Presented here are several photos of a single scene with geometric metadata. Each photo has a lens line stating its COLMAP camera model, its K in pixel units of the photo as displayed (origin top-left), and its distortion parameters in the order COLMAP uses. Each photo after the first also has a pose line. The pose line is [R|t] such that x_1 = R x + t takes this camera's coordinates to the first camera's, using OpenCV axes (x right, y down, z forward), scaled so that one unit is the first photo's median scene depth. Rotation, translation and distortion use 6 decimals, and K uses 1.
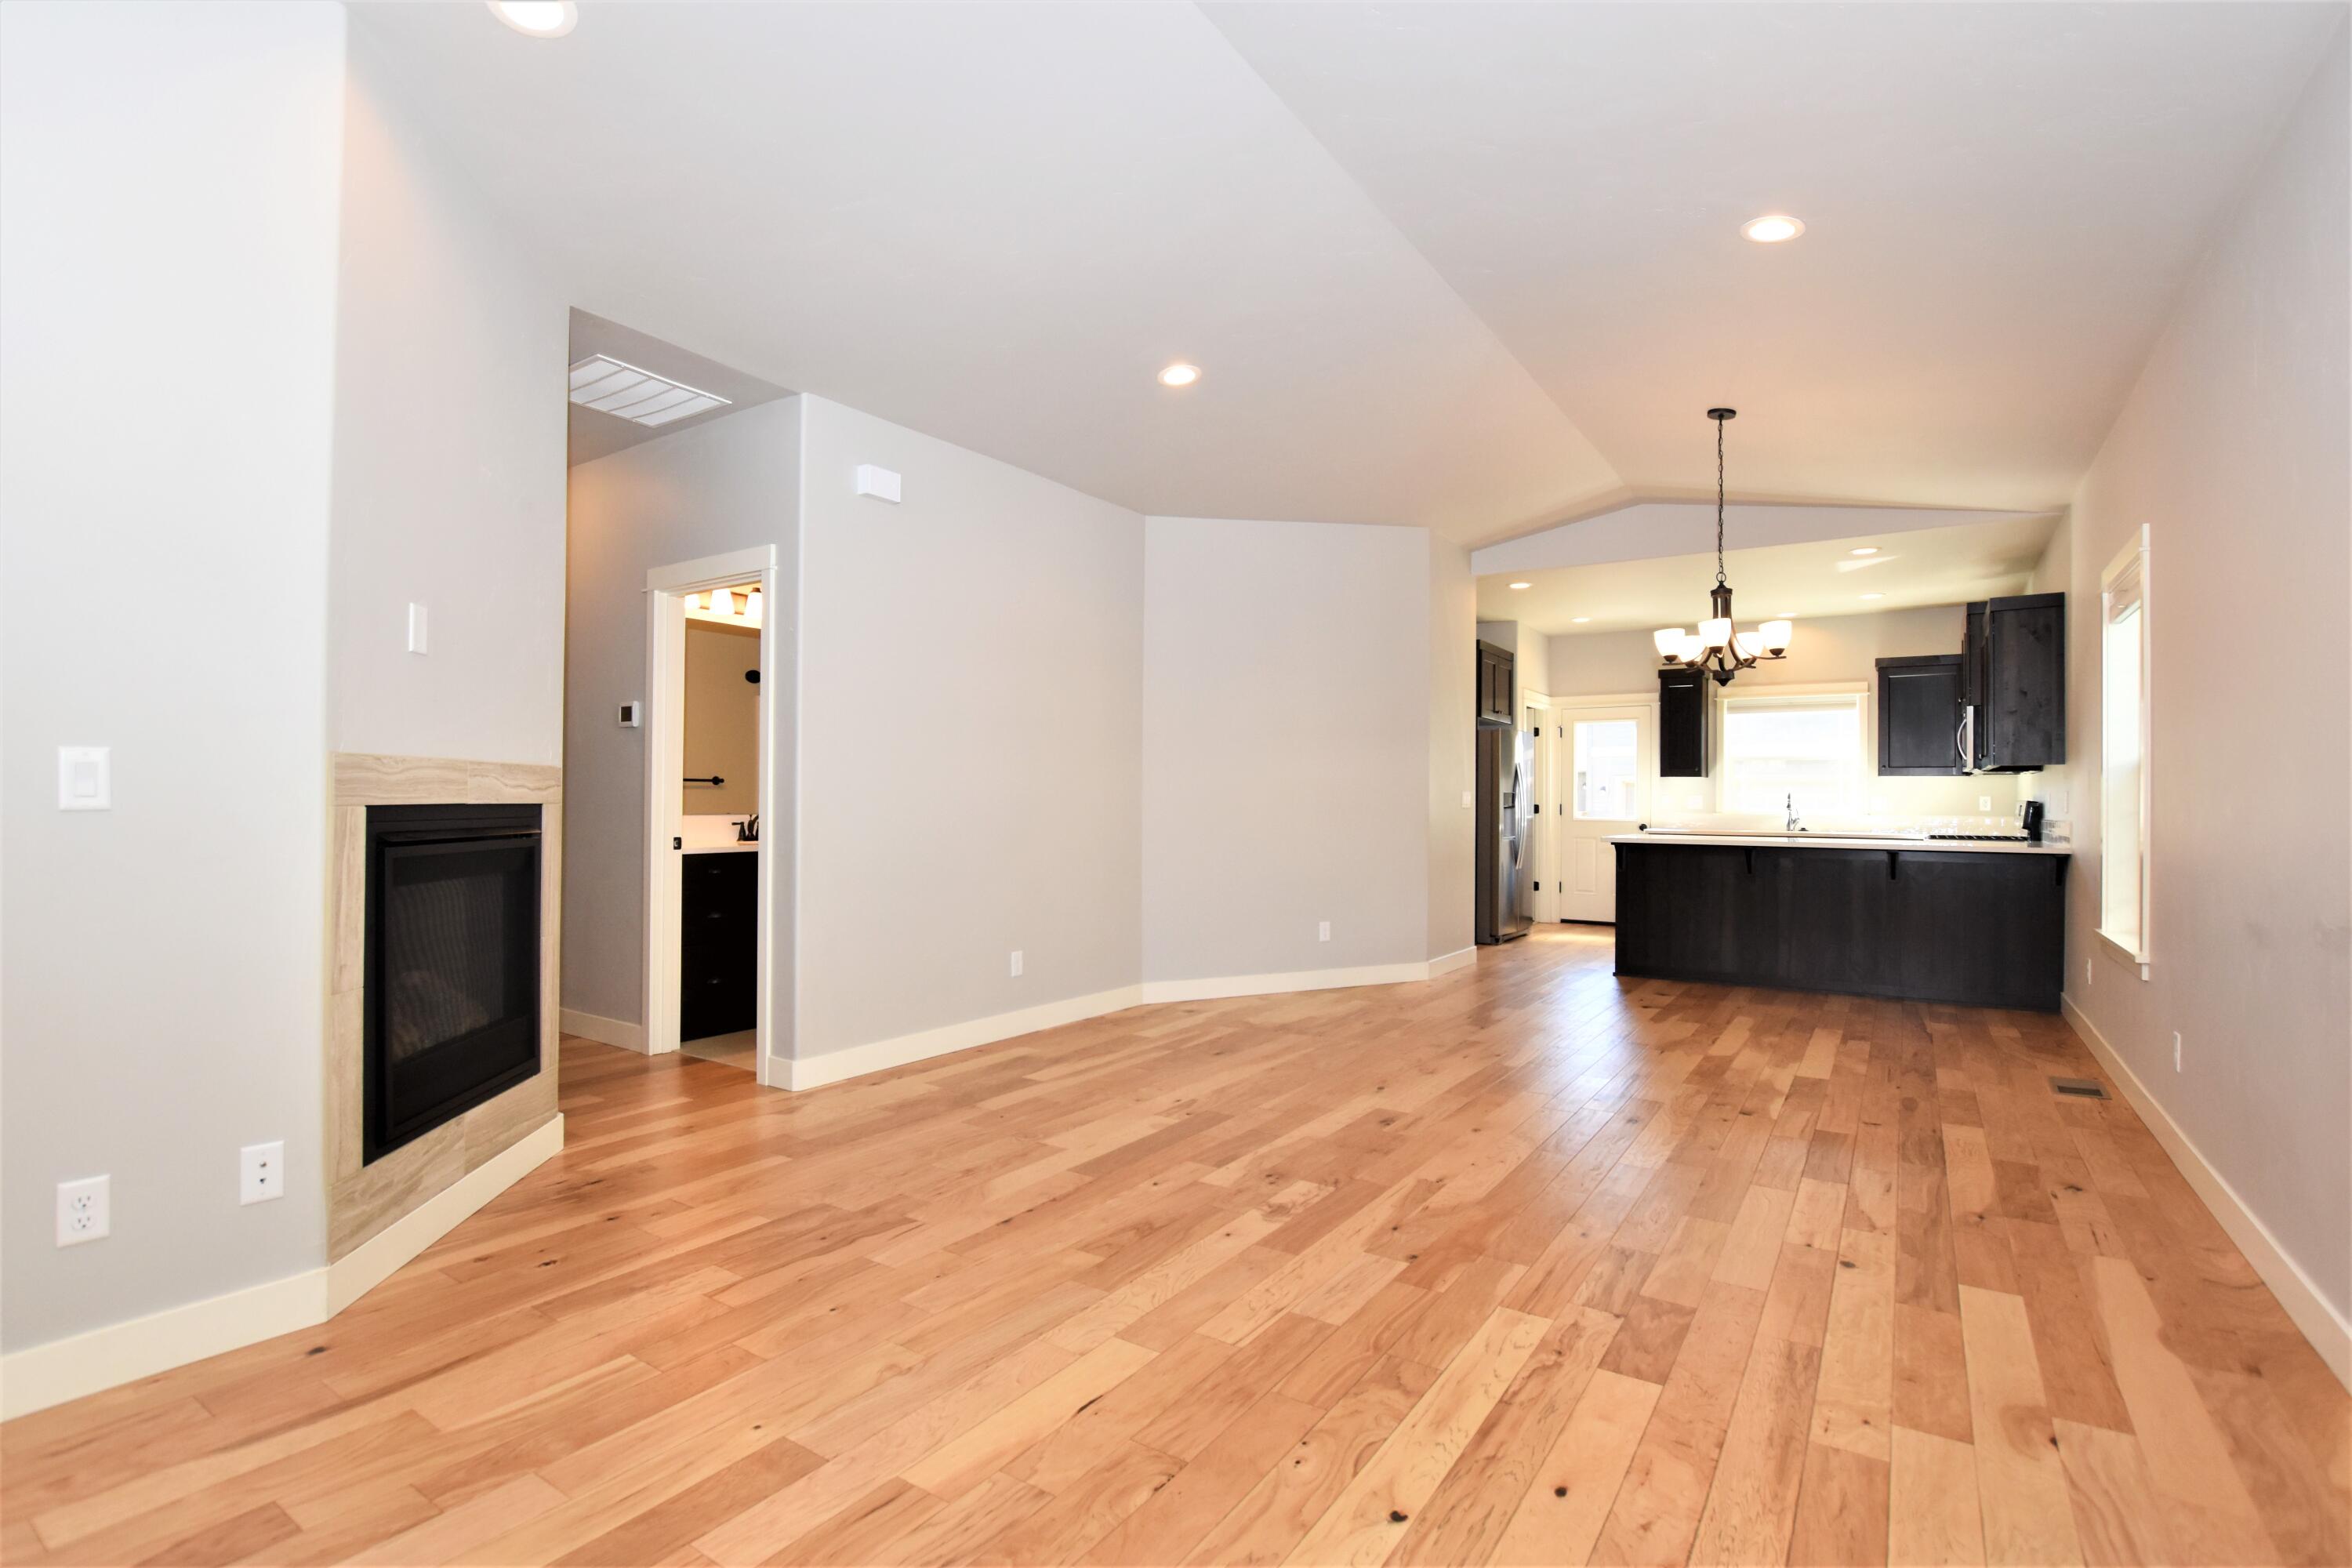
lens RADIAL K [[1104.3, 0, 1171.8], [0, 1104.3, 794.8], [0, 0, 1]] dist [-0.031713, 0.000954]
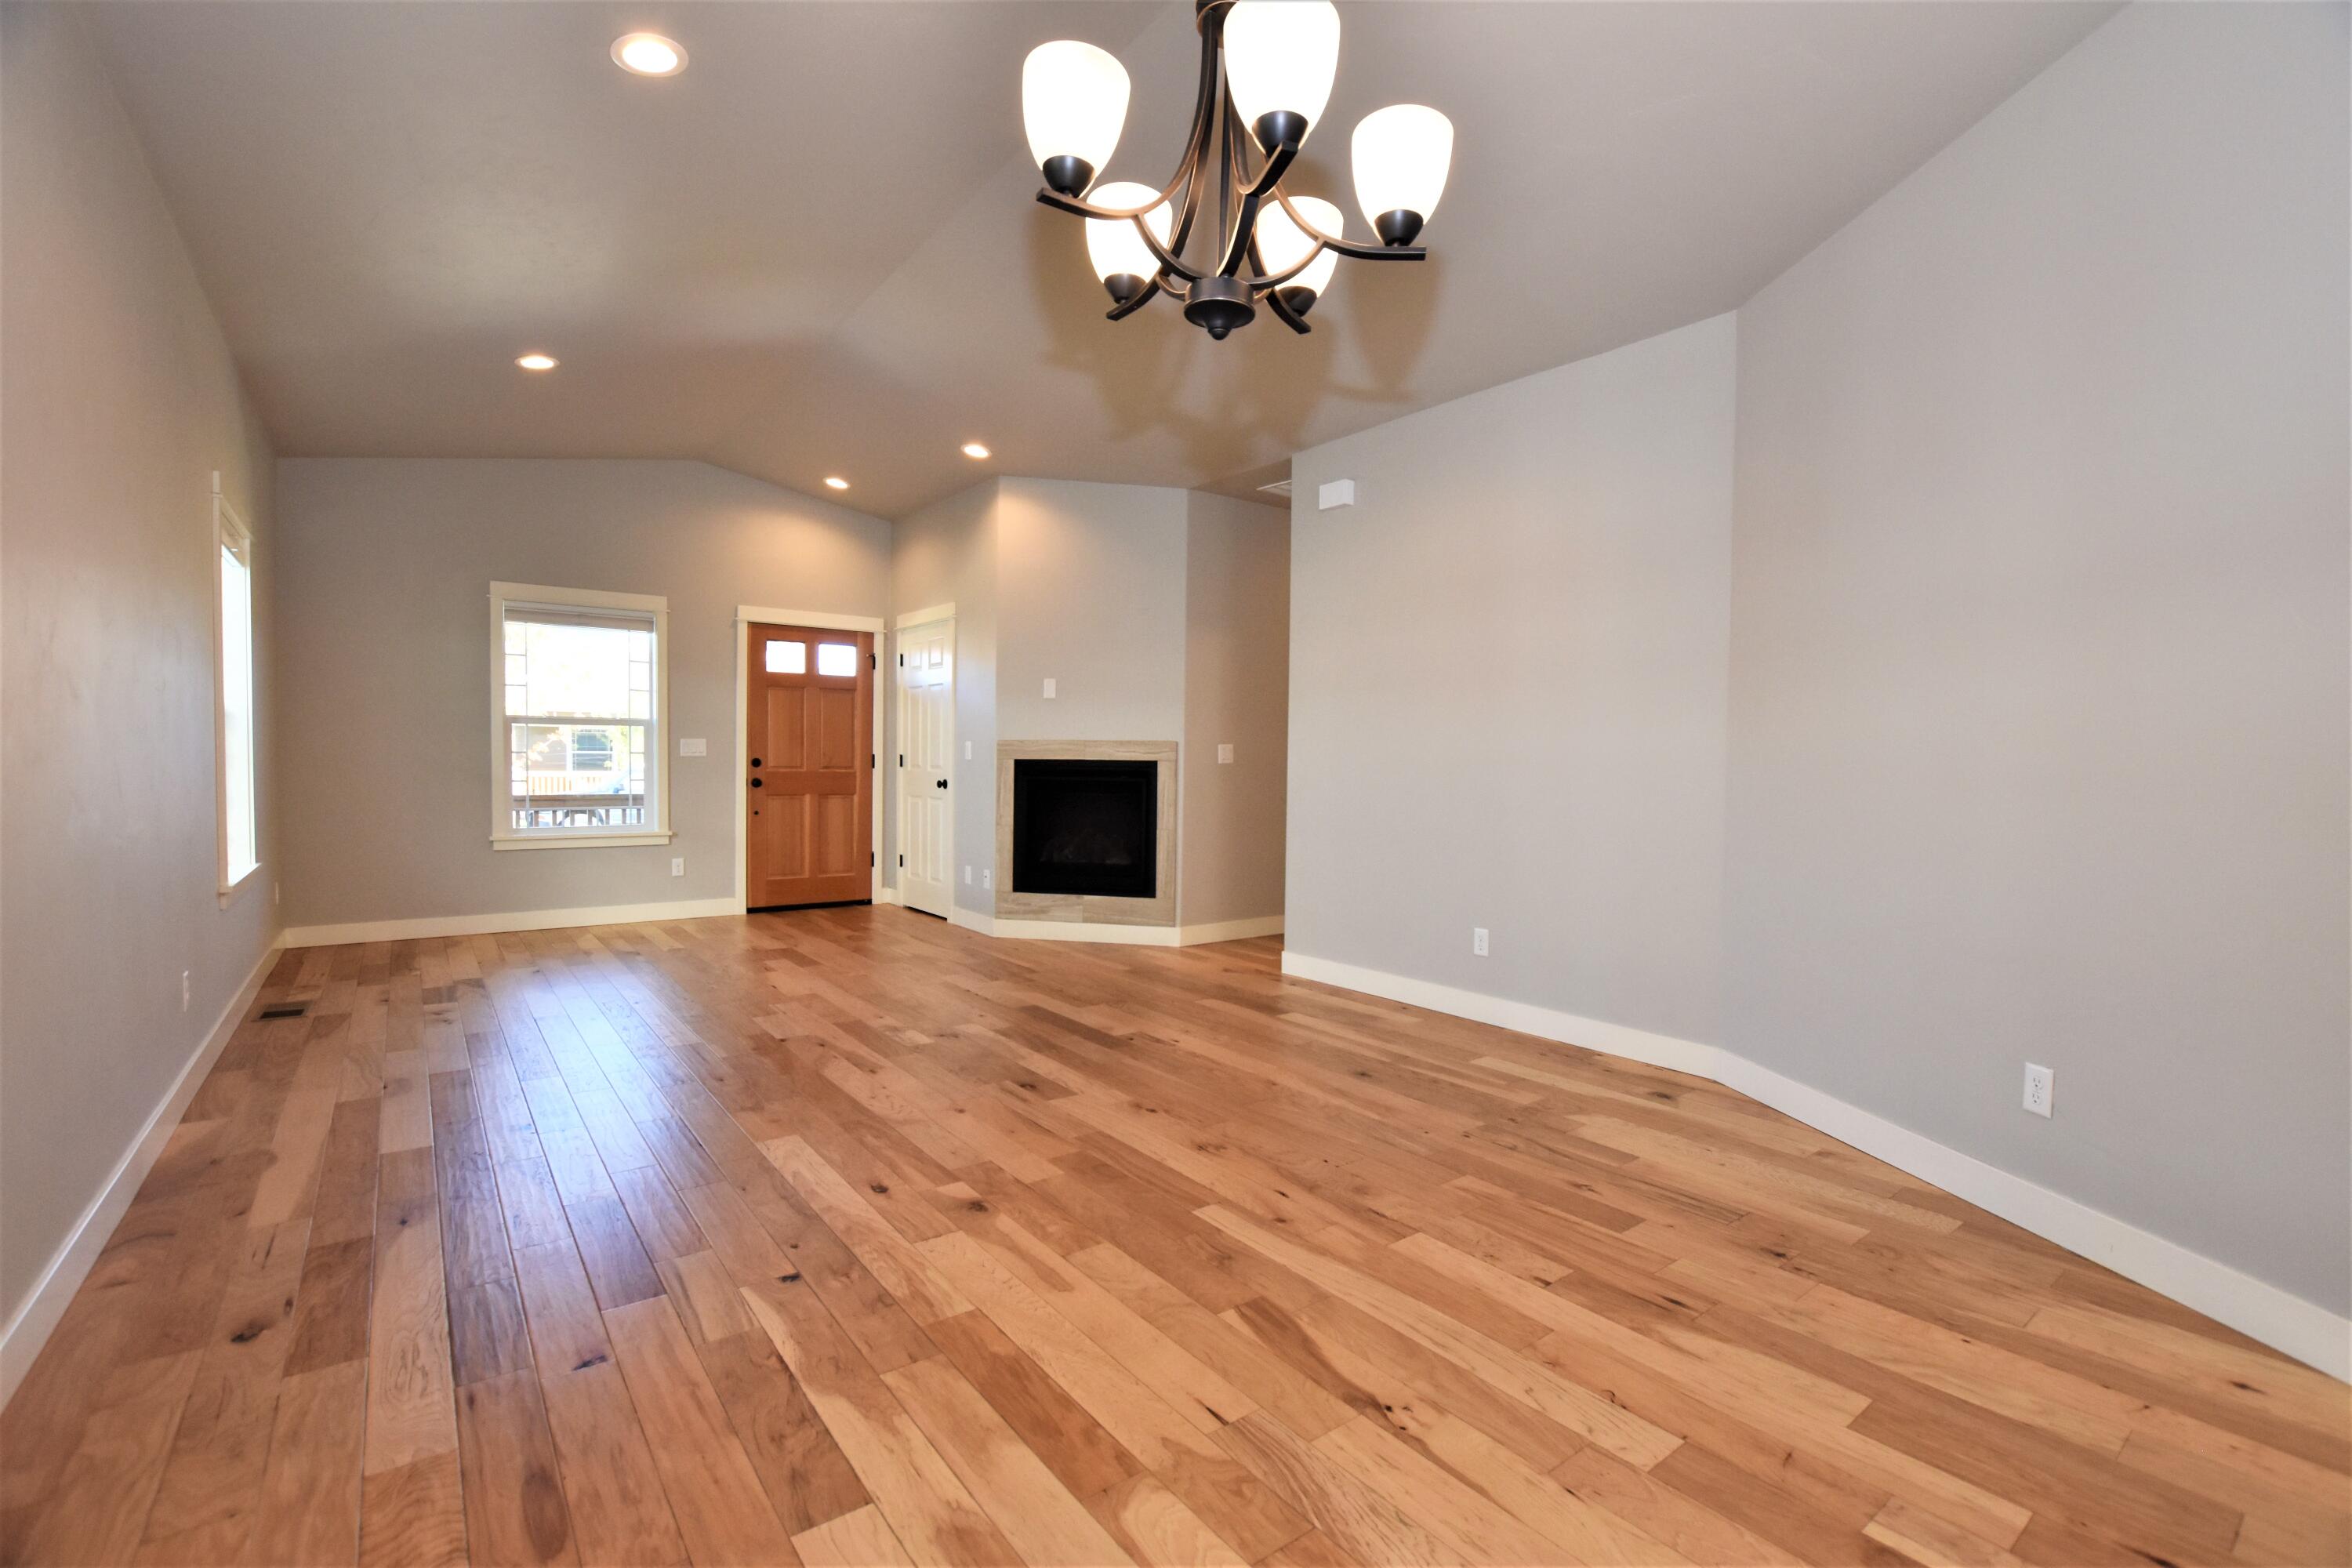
lens RADIAL K [[1044.1, 0, 1182.4], [0, 1044.1, 793.9], [0, 0, 1]] dist [-0.025651, 0.000086]
pose [[-0.326163, 0.020682, -0.945087, 0.509601], [-0.008716, 0.999652, 0.024884, 0.008830], [0.945274, 0.016353, -0.325869, 0.717834]]
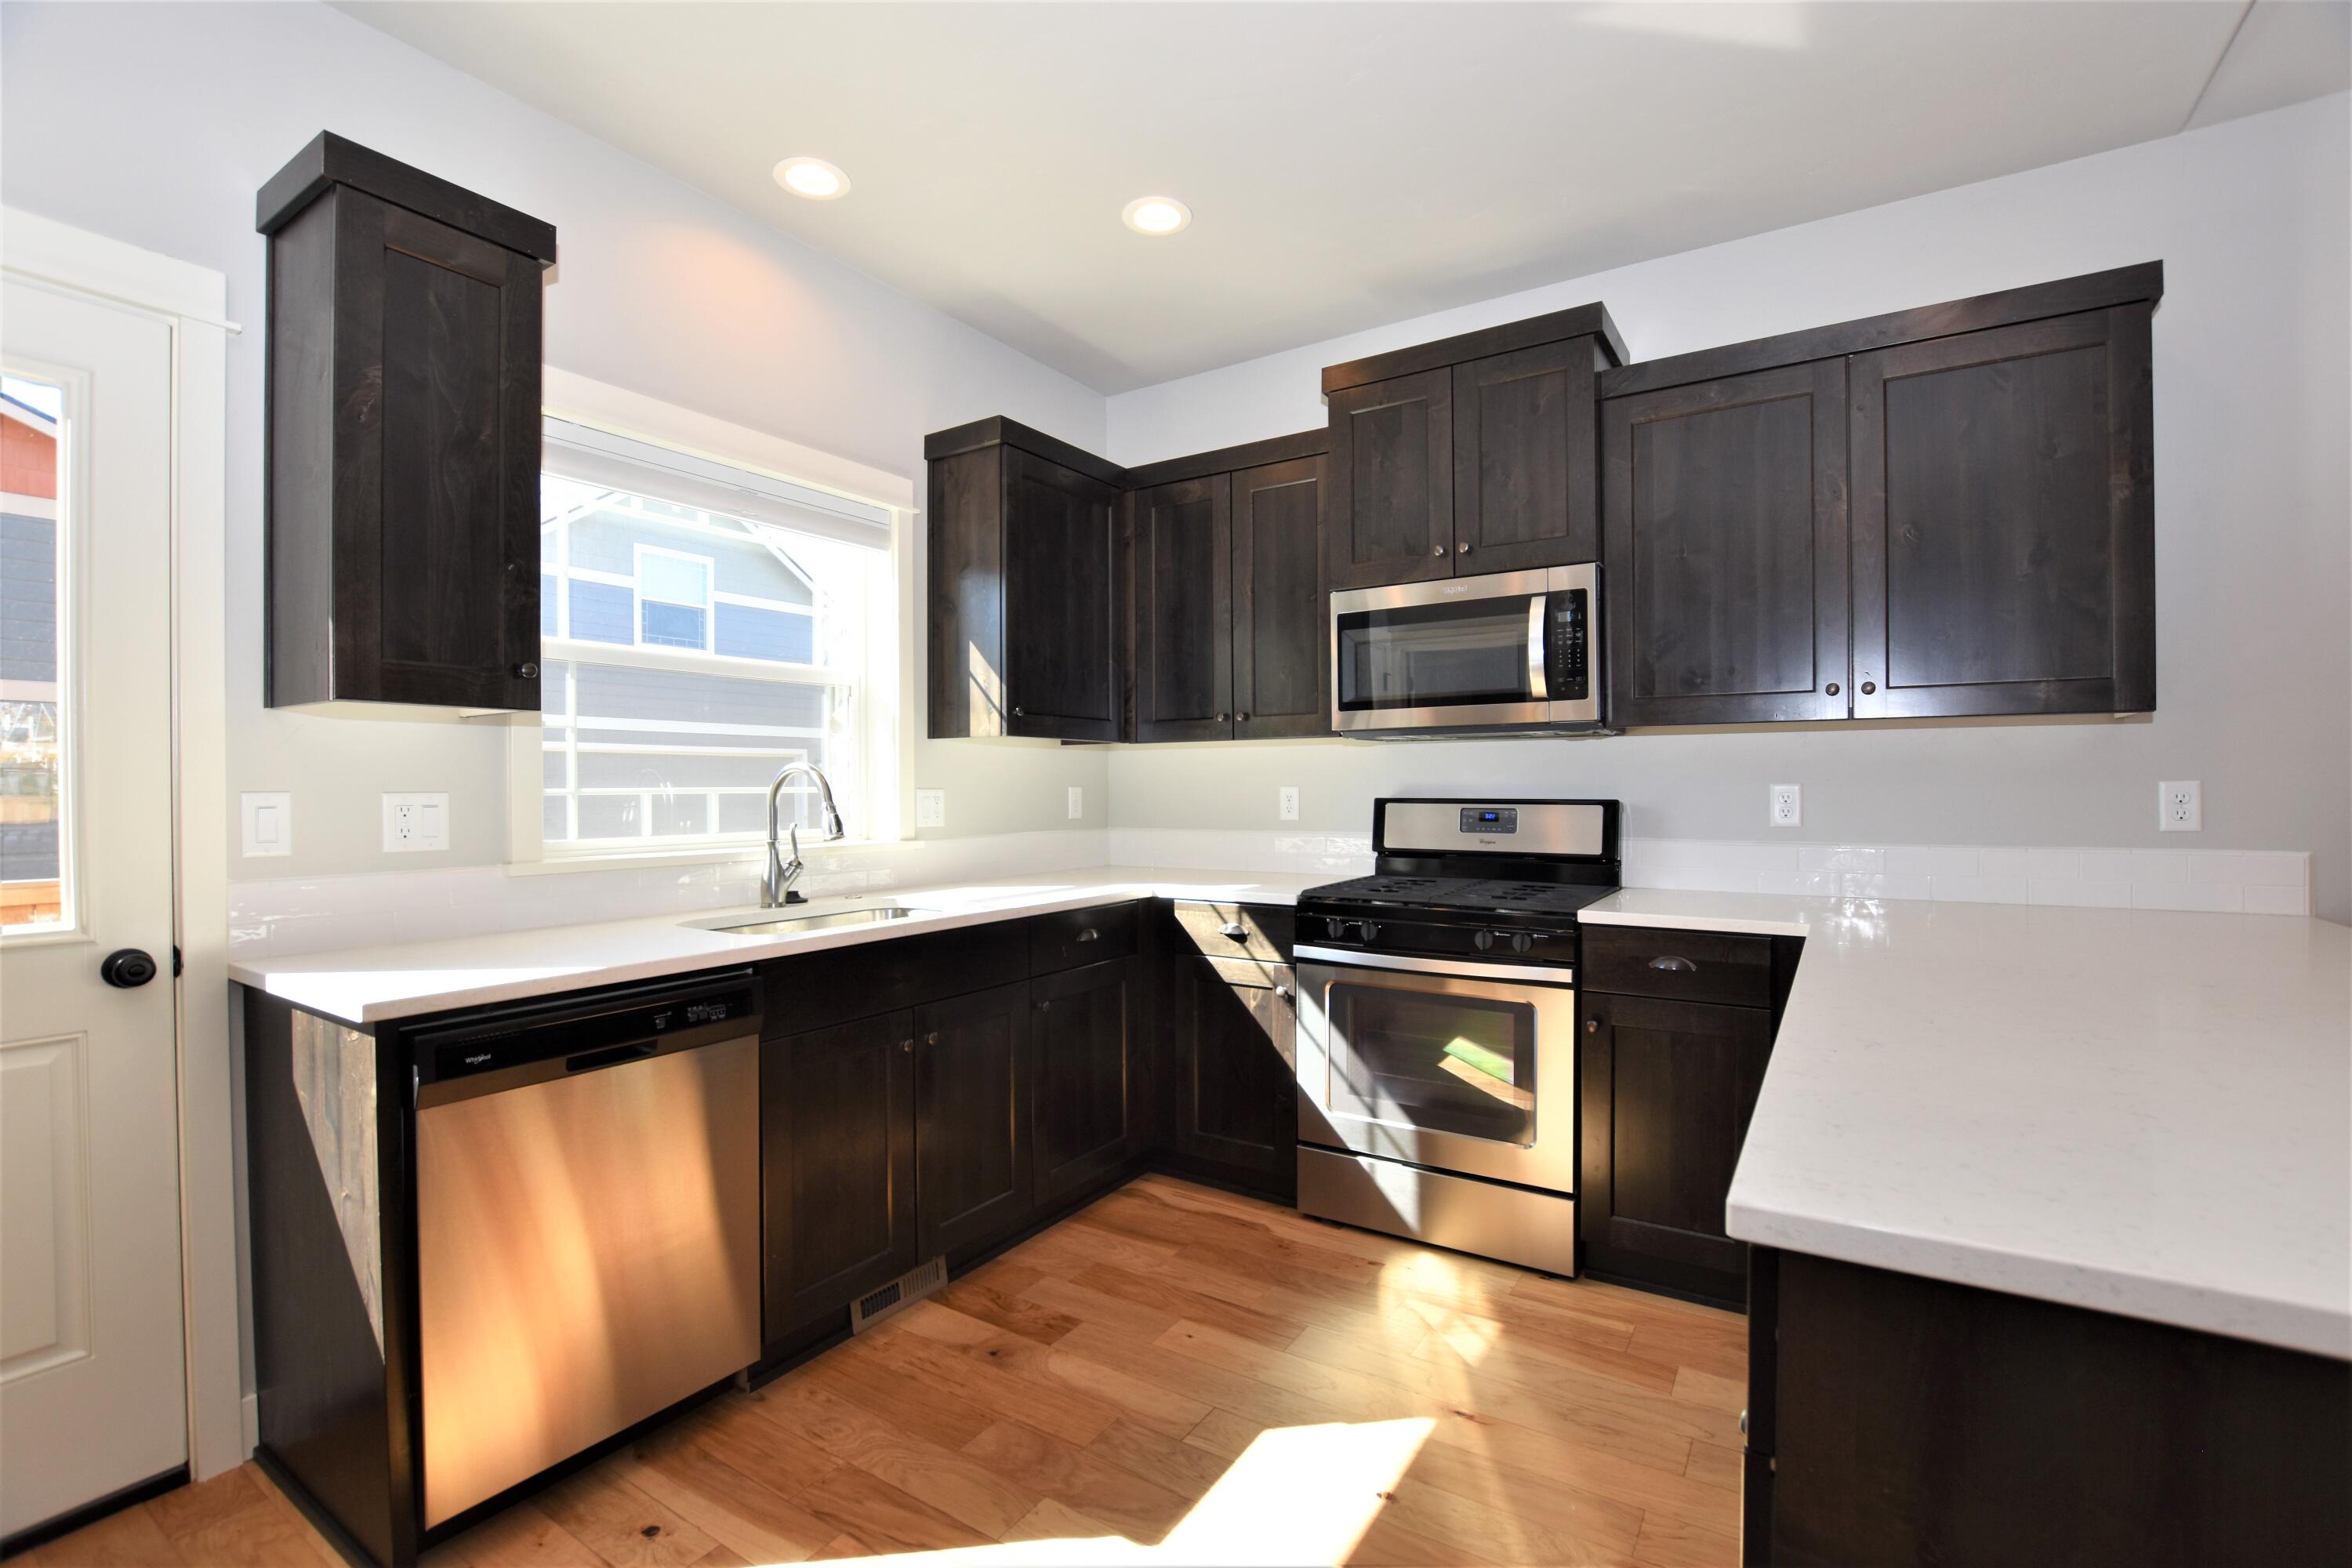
lens RADIAL K [[1042.8, 0, 1169.2], [0, 1042.8, 783.9], [0, 0, 1]] dist [-0.026494, -0.000120]
pose [[-0.019676, -0.004885, 0.999794, 0.333744], [0.000784, 0.999988, 0.004901, -0.002748], [-0.999806, 0.000881, -0.019672, 1.082642]]
